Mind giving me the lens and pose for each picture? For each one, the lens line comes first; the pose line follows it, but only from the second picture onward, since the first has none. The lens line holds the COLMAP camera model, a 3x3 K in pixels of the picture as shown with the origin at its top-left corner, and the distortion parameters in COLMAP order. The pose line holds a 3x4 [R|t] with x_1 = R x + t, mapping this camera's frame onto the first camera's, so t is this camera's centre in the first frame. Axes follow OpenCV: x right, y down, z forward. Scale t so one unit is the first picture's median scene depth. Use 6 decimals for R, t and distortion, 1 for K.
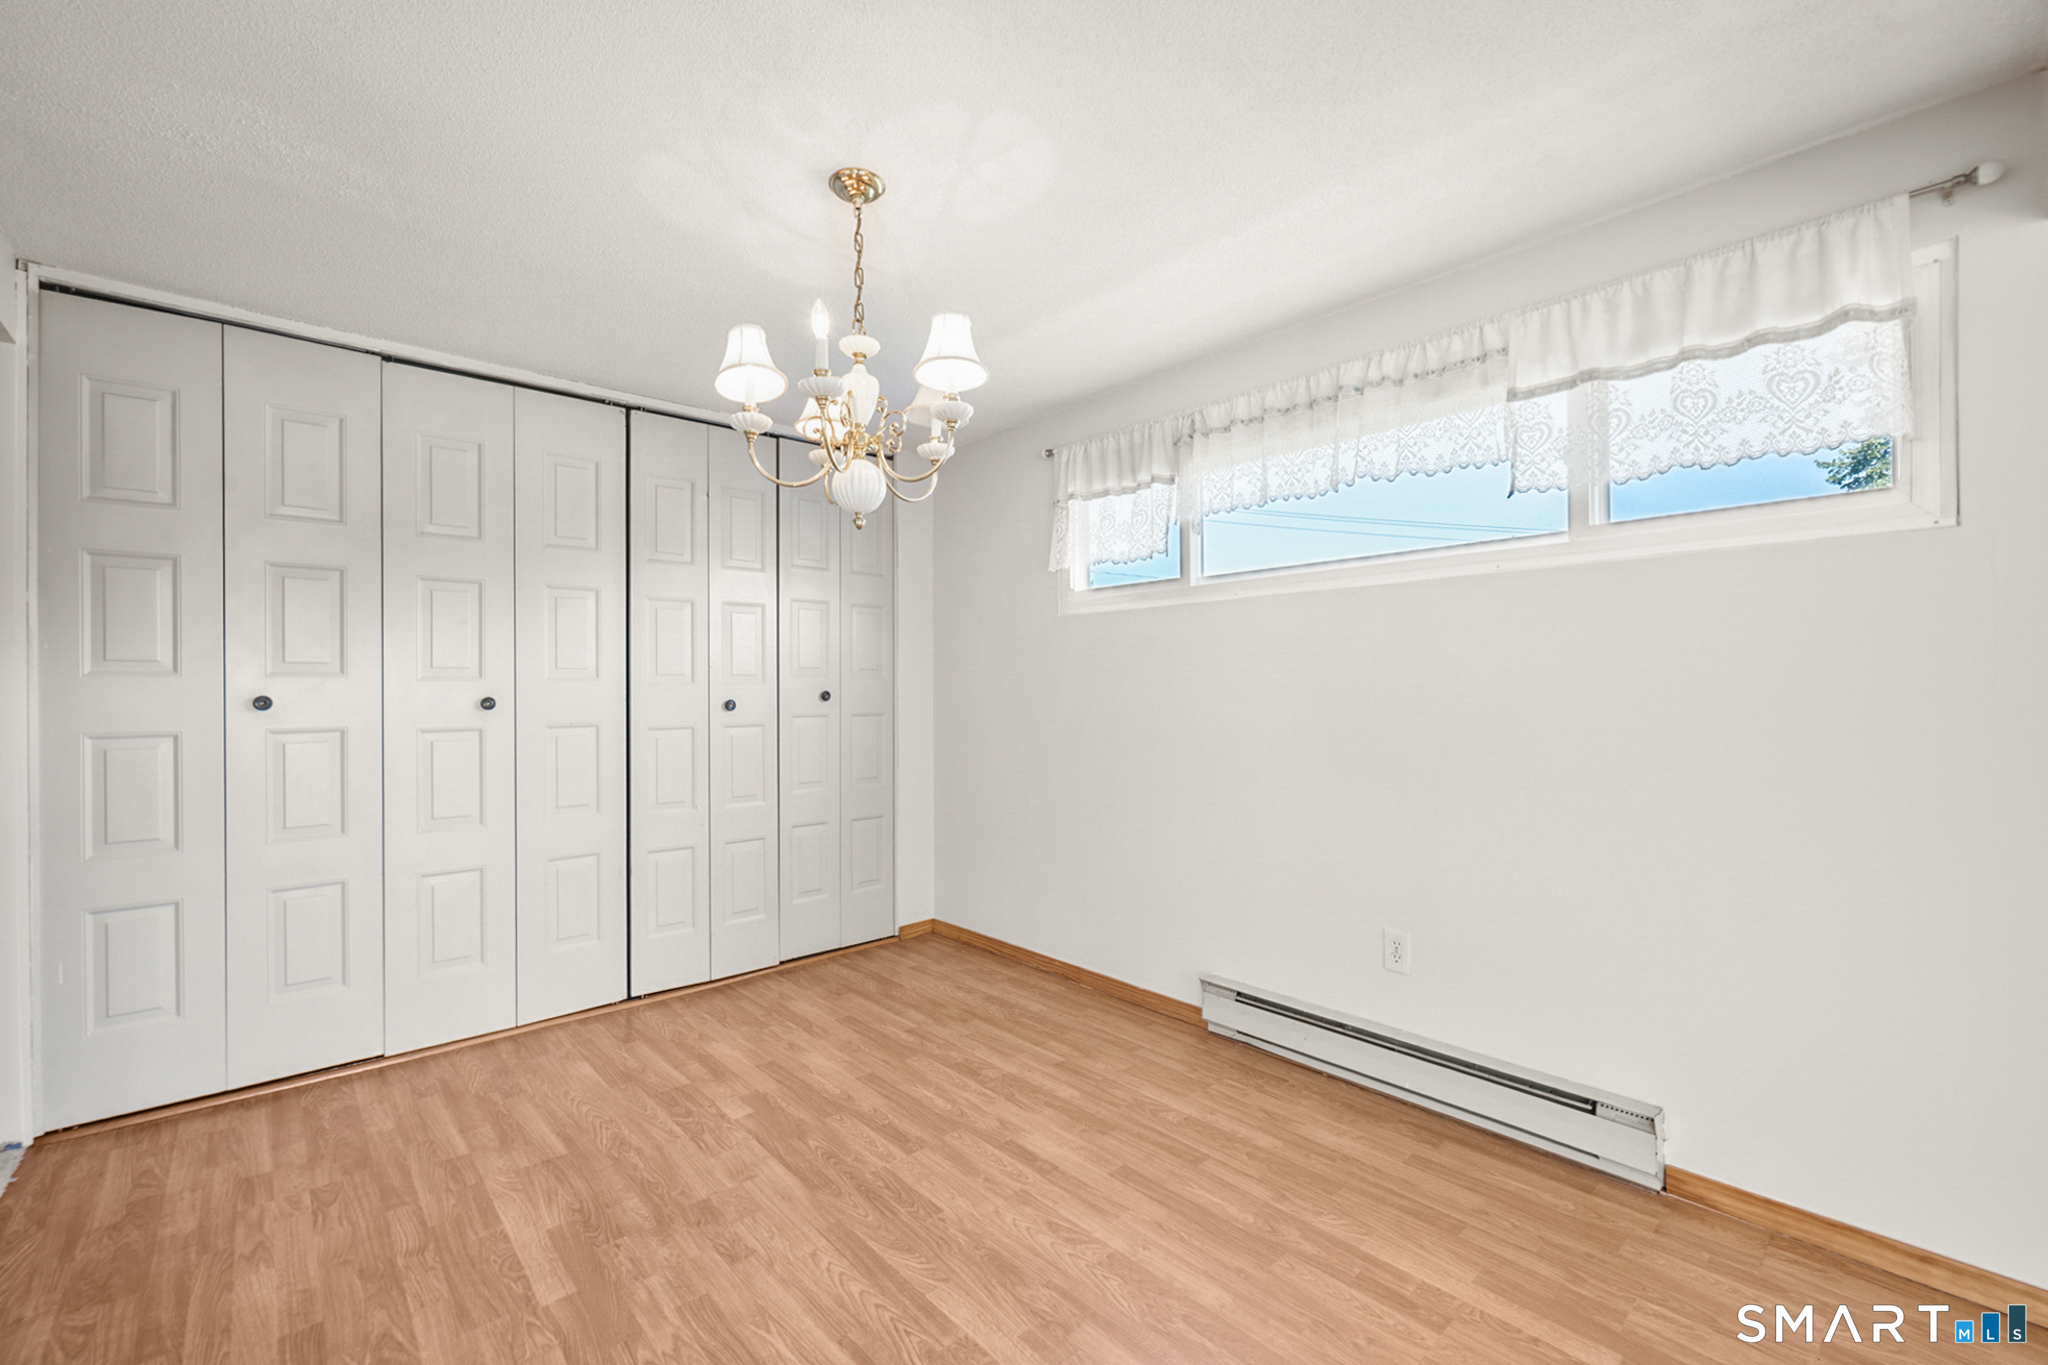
lens RADIAL K [[830.6, 0, 1017.7], [0, 830.6, 683.9], [0, 0, 1]] dist [-0.000270, -0.000010]
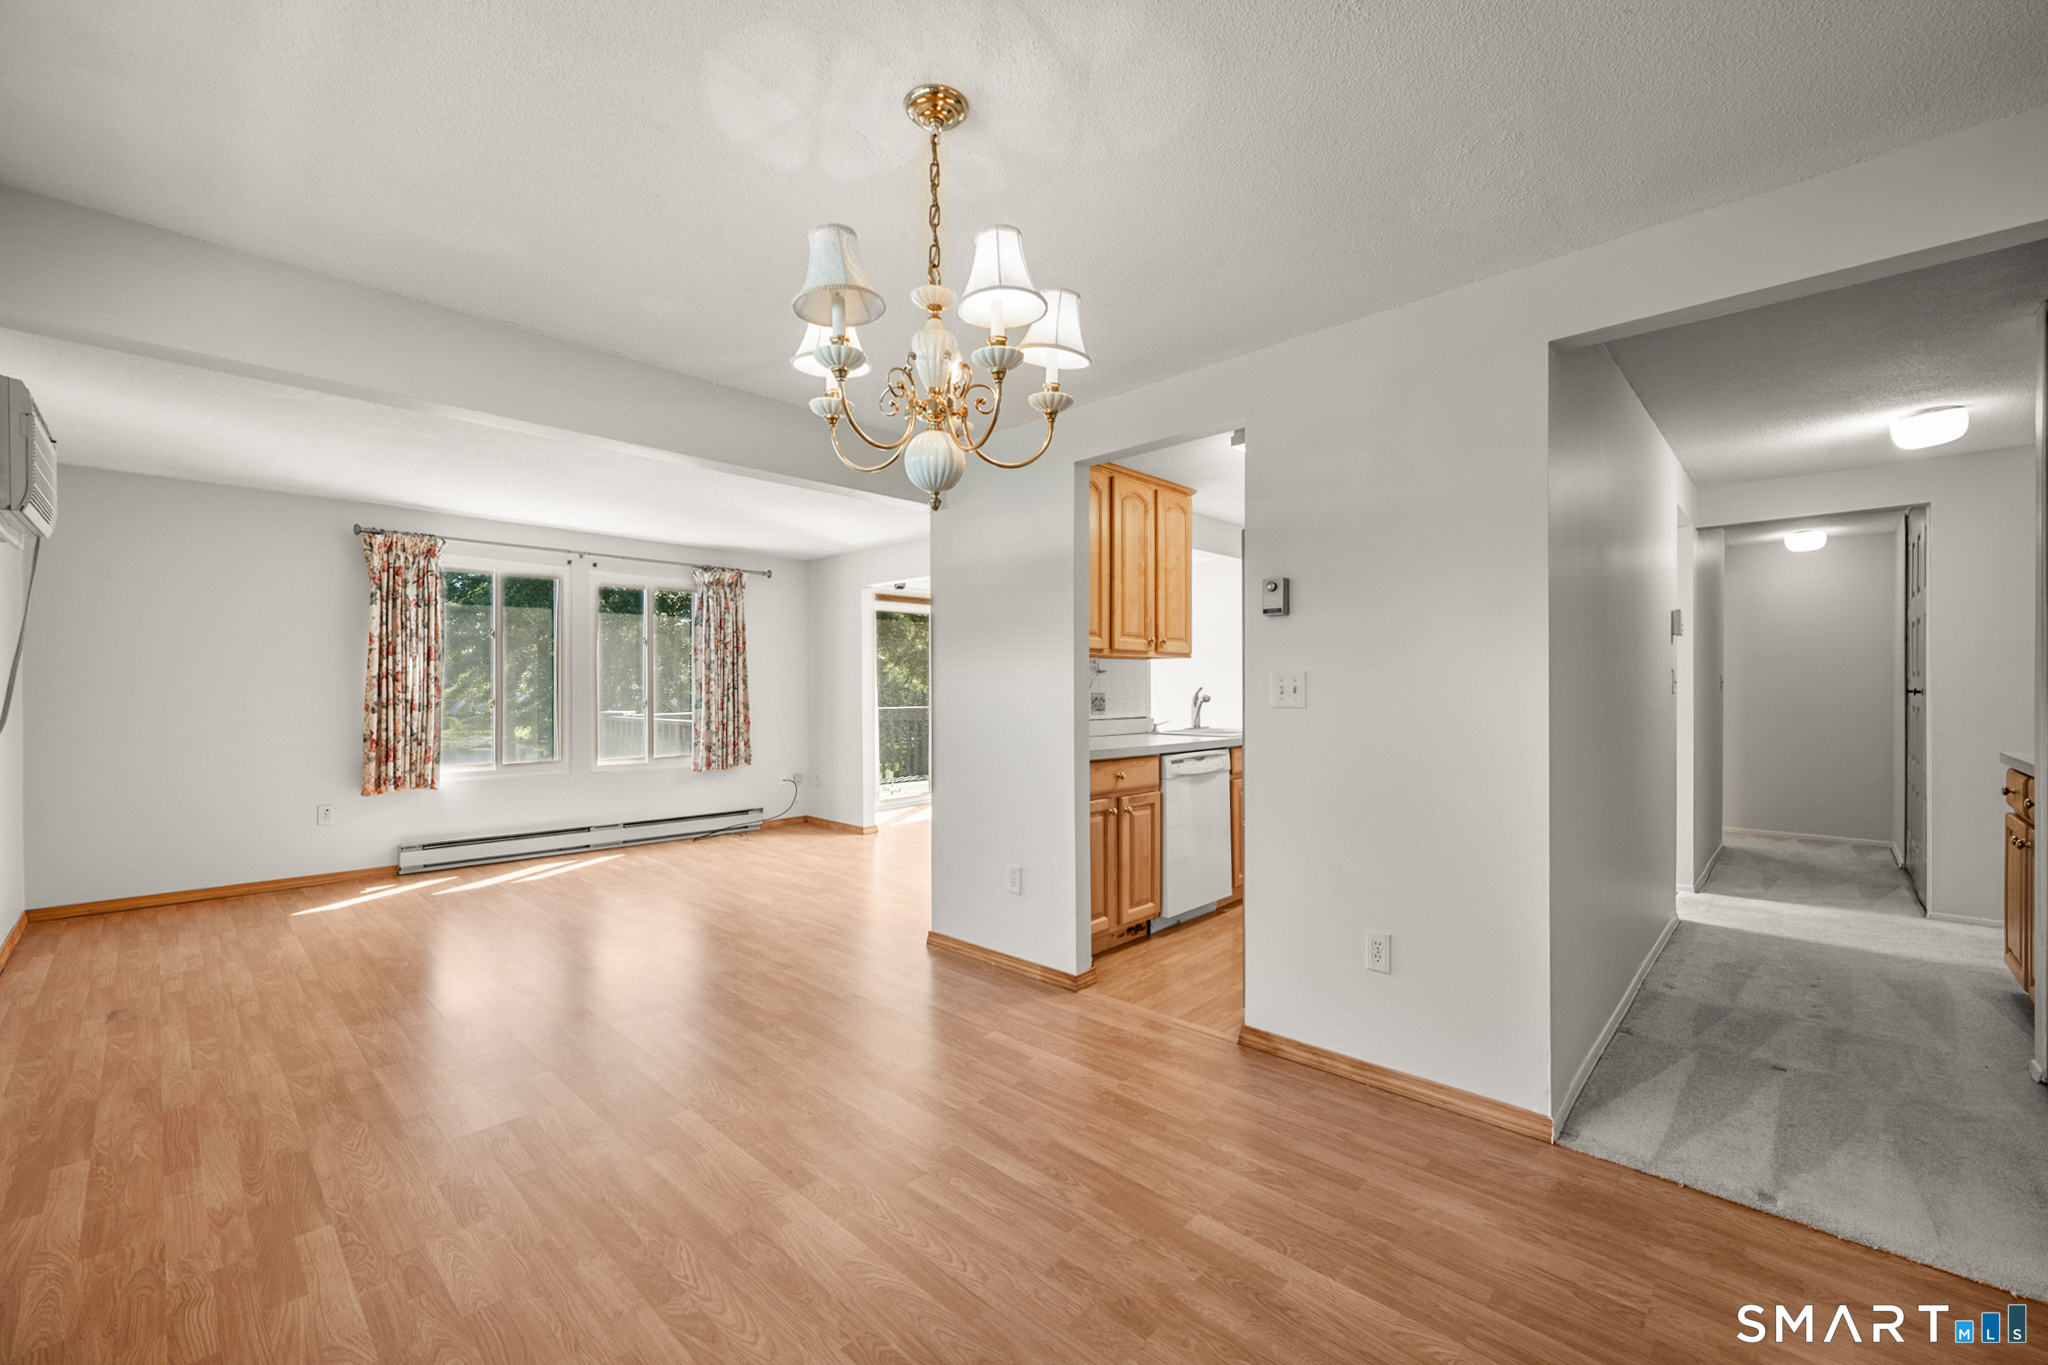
lens RADIAL K [[830.6, 0, 1029.5], [0, 830.6, 684.0], [0, 0, 1]] dist [-0.000270, -0.000010]
pose [[-0.997786, 0.006930, -0.066147, -0.242290], [0.006762, 0.999973, 0.002761, -0.002027], [0.066165, 0.002308, -0.997806, 1.983751]]
